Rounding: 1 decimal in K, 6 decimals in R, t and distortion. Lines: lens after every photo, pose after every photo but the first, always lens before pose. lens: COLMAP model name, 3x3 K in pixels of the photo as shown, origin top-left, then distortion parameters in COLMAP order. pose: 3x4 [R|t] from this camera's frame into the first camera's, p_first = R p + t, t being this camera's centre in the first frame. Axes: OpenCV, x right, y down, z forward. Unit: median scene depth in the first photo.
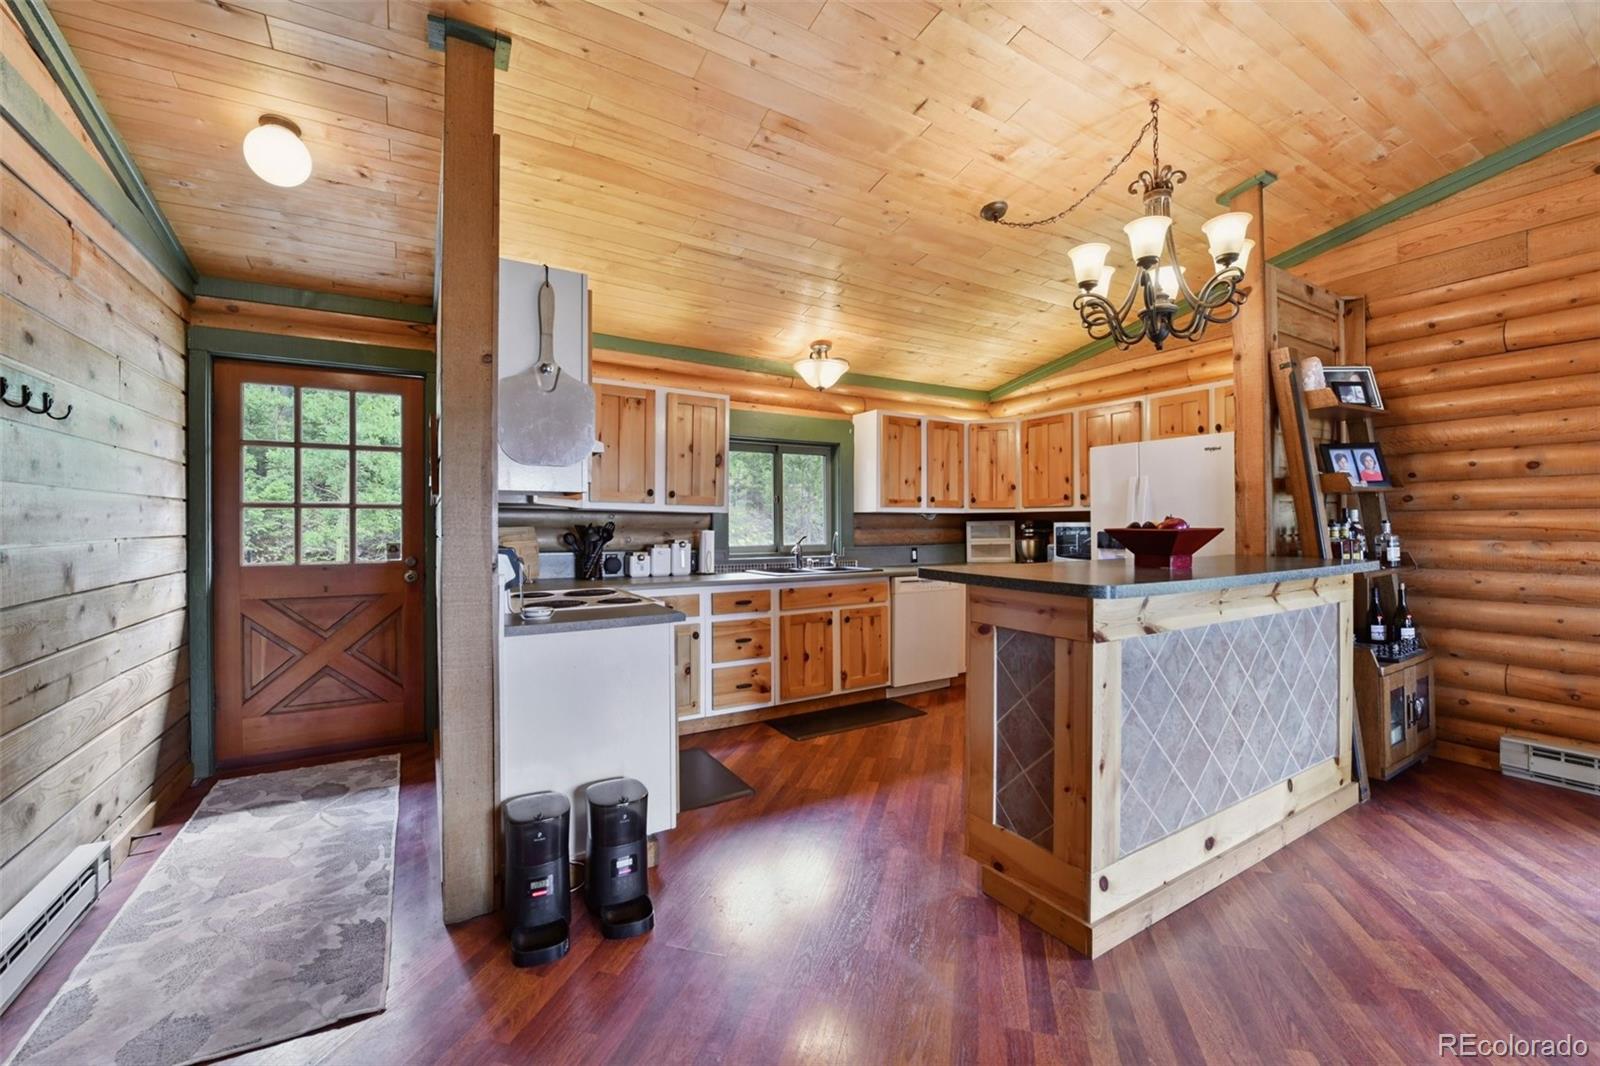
lens RADIAL K [[642.7, 0, 829.2], [0, 642.7, 523.8], [0, 0, 1]] dist [-0.001902, -0.002809]
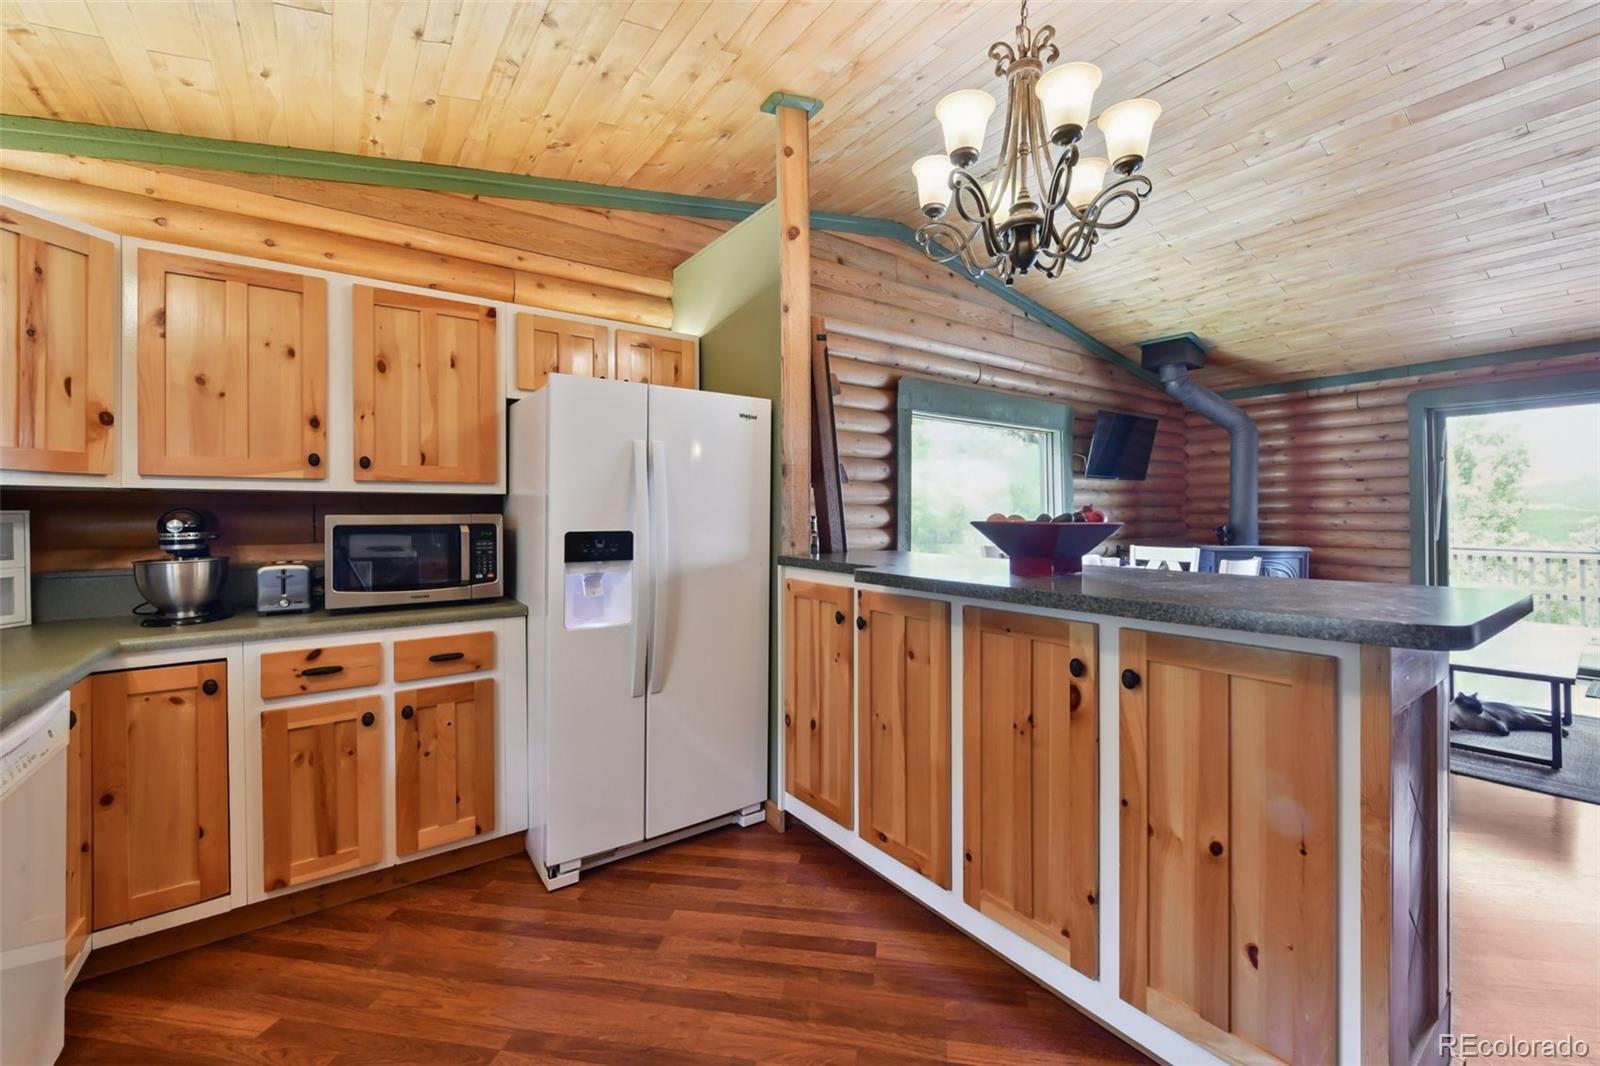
lens RADIAL K [[642.7, 0, 811.5], [0, 642.7, 511.6], [0, 0, 1]] dist [-0.001902, -0.002809]
pose [[-0.062750, 0.006838, 0.998006, -0.137798], [0.004824, 0.999967, -0.006548, -0.000312], [-0.998018, 0.004404, -0.062781, 0.868909]]
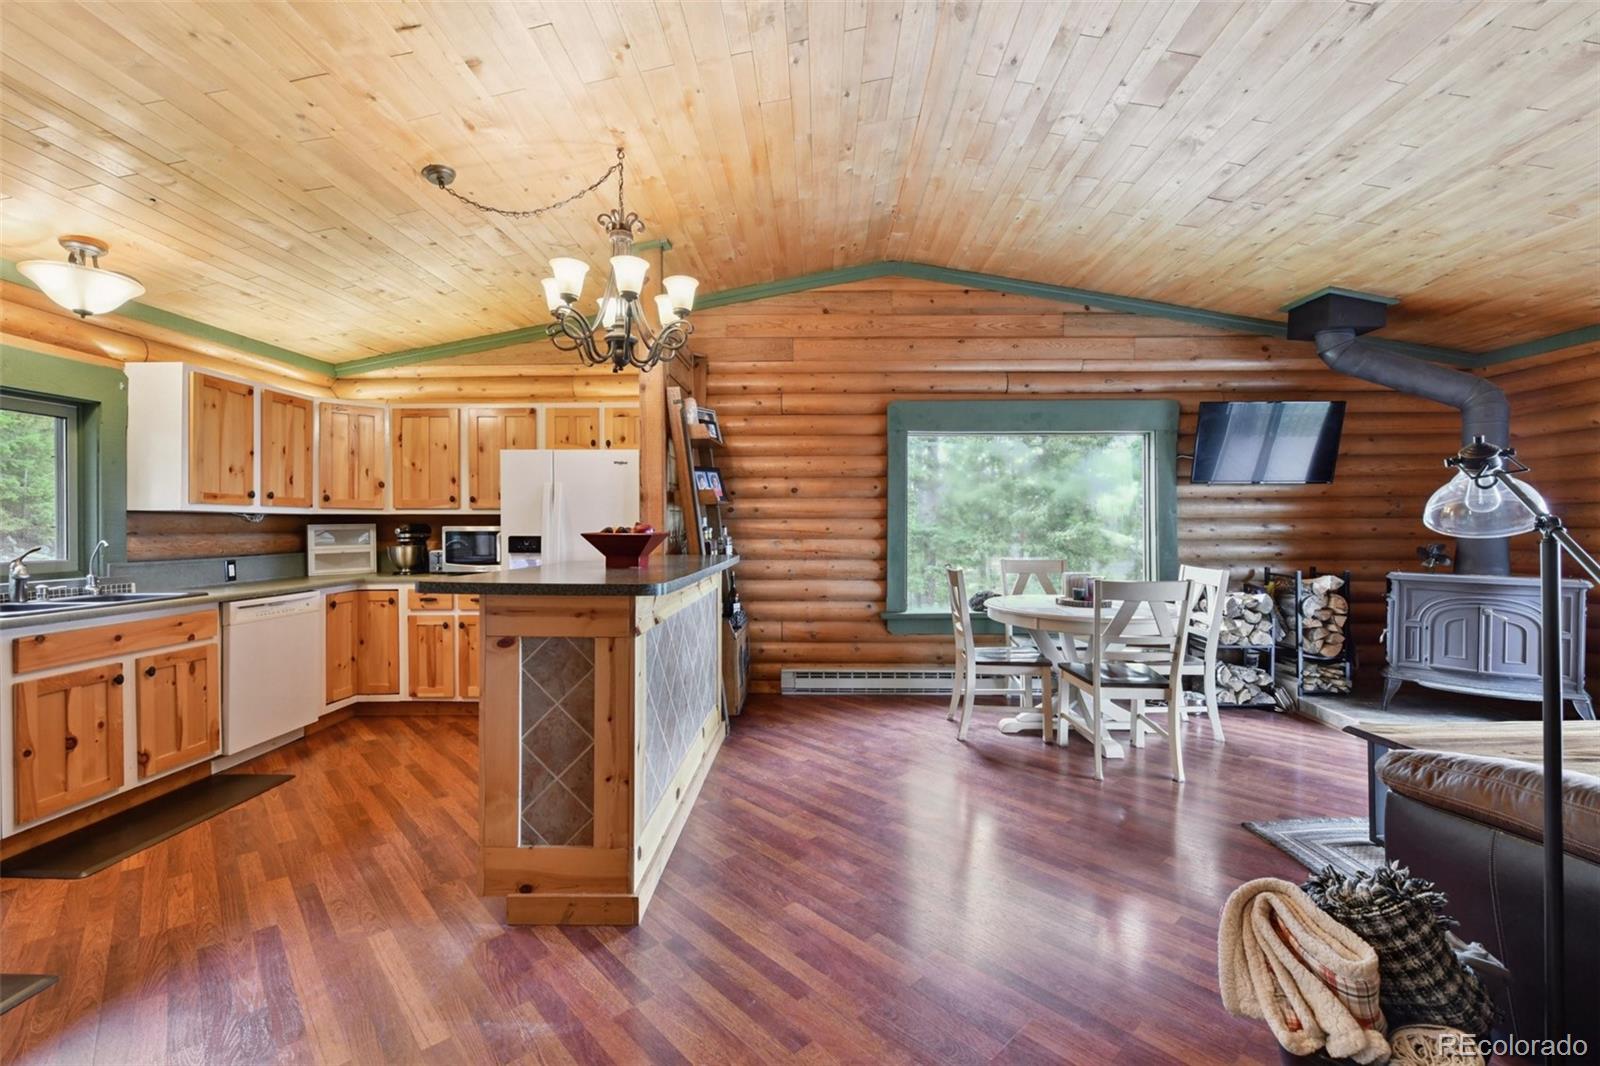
lens RADIAL K [[668.0, 0, 803.1], [0, 668.0, 526.4], [0, 0, 1]] dist [-0.001972, -0.001370]
pose [[0.562473, 0.001890, 0.826814, -0.180953], [-0.001044, 0.999998, -0.001576, -0.001514], [-0.826815, 0.000023, 0.562474, 0.057414]]
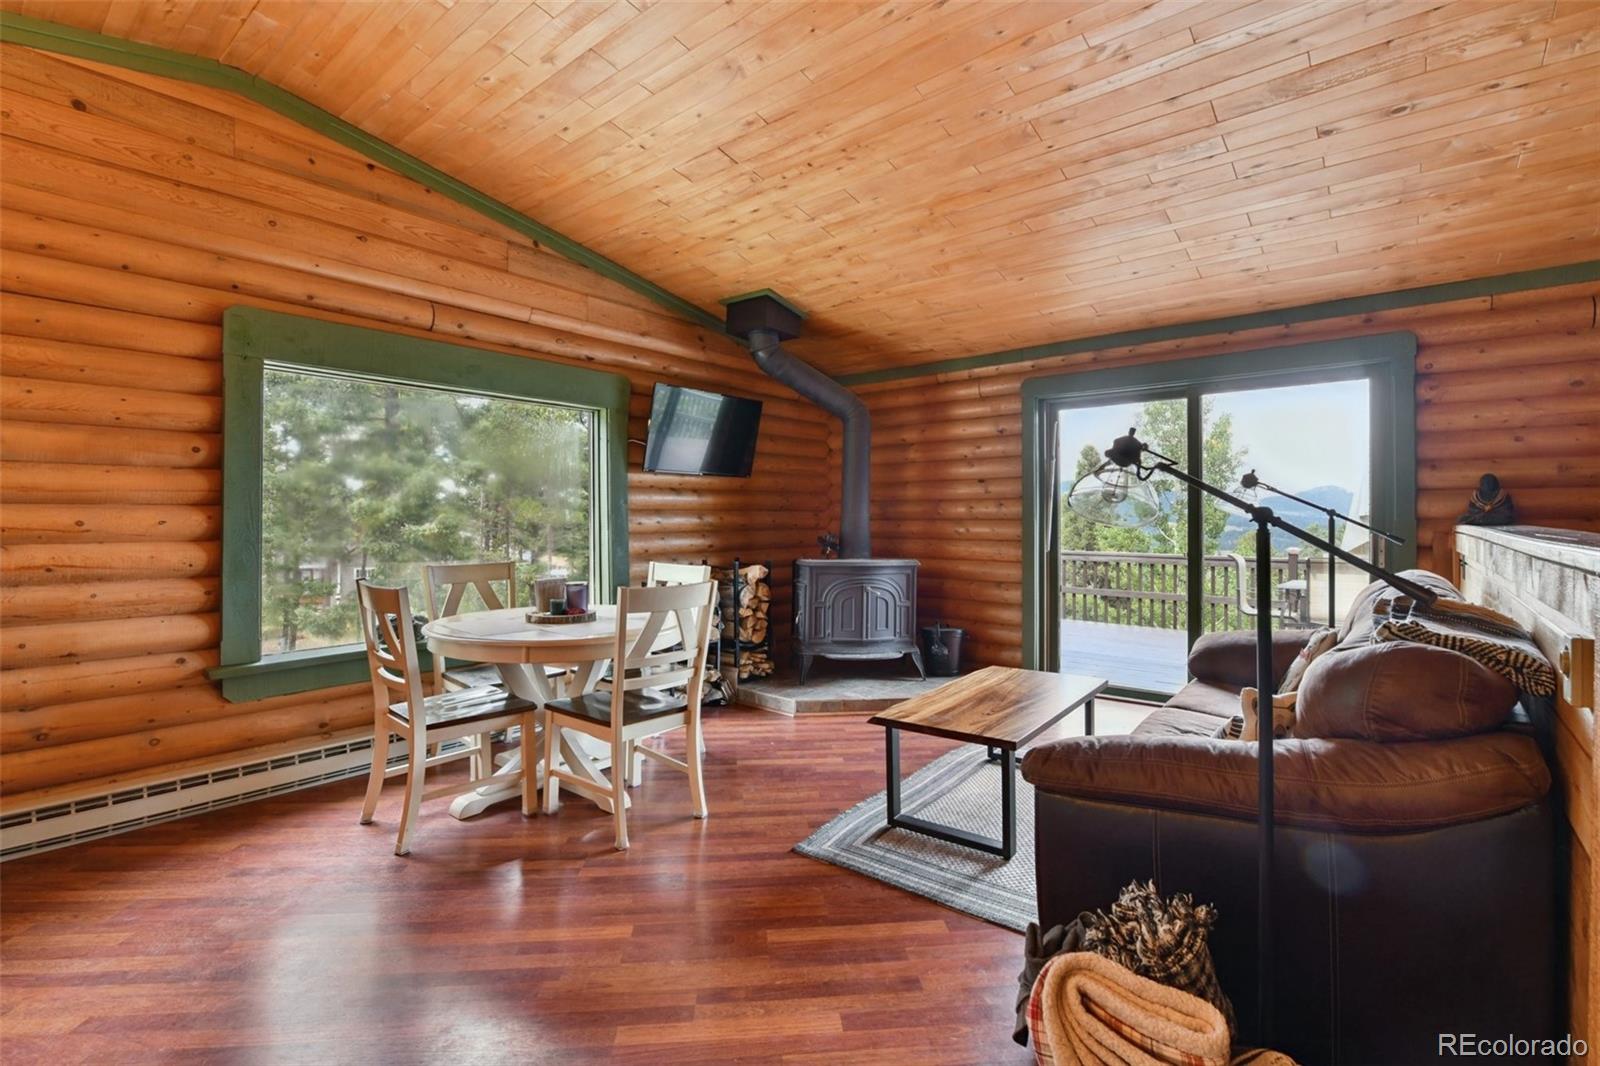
lens RADIAL K [[722.2, 0, 807.2], [0, 722.2, 517.8], [0, 0, 1]] dist [-0.011074, -0.002574]
pose [[-0.306406, 0.003753, 0.951894, 0.013143], [0.001891, 0.999993, -0.003334, -0.000703], [-0.951899, 0.000778, -0.306411, 0.270771]]
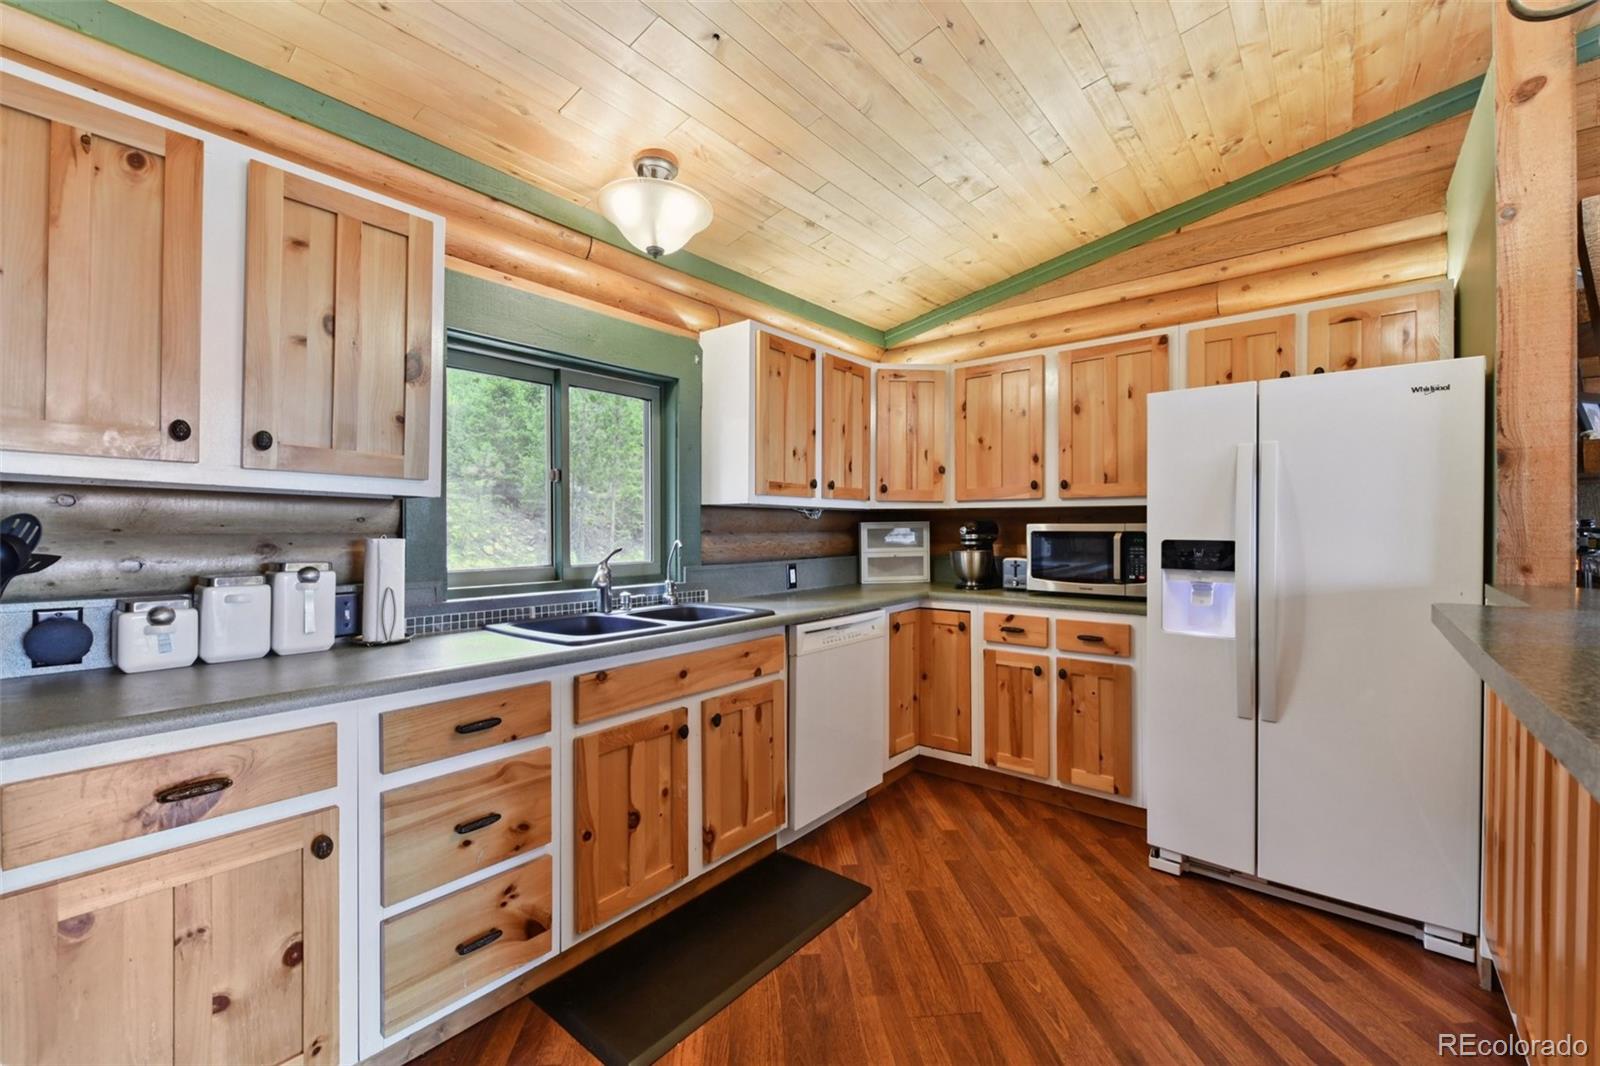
lens RADIAL K [[668.0, 0, 813.9], [0, 668.0, 529.8], [0, 0, 1]] dist [-0.001972, -0.001370]
pose [[0.950674, 0.002513, 0.310182, -0.065634], [-0.003765, 0.999987, 0.003436, 0.002412], [-0.310169, -0.004435, 0.950671, 0.551840]]
